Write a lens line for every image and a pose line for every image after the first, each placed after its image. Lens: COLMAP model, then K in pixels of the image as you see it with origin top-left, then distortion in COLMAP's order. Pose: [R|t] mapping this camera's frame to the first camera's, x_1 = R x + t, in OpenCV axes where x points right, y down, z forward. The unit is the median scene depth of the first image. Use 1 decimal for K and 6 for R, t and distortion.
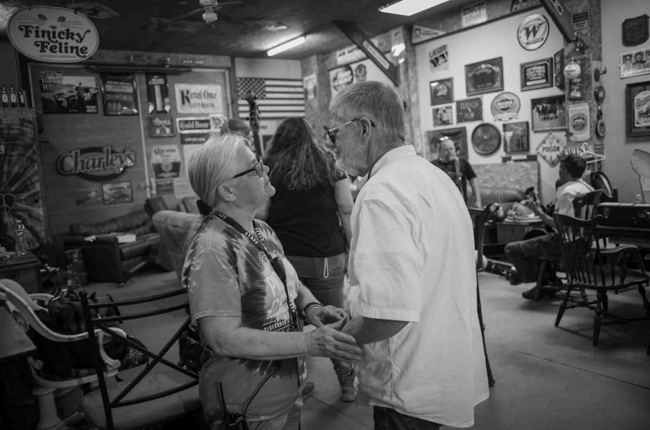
lens RADIAL K [[514.9, 0, 324.2], [0, 514.9, 210.7], [0, 0, 1]] dist [-0.052540, 0.047067]
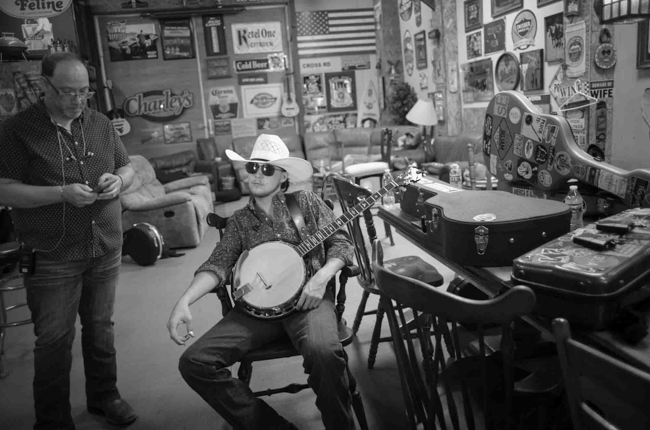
lens RADIAL K [[514.9, 0, 323.6], [0, 514.9, 212.3], [0, 0, 1]] dist [-0.052540, 0.047067]
pose [[0.908398, 0.080781, -0.410228, 0.406819], [-0.025862, 0.990135, 0.137708, -0.031978], [0.417305, -0.114485, 0.901526, 0.163806]]
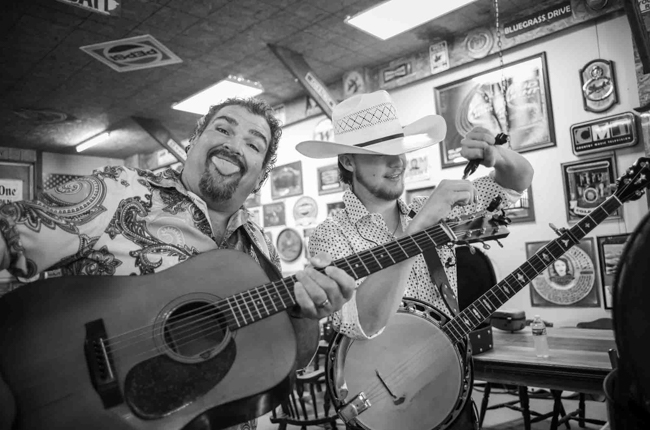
lens RADIAL K [[514.9, 0, 322.5], [0, 514.9, 214.6], [0, 0, 1]] dist [-0.052540, 0.047067]
pose [[0.981191, 0.030858, 0.190555, 0.199064], [0.008184, 0.979603, -0.200777, -0.004468], [-0.192864, 0.198560, 0.960925, 0.072628]]
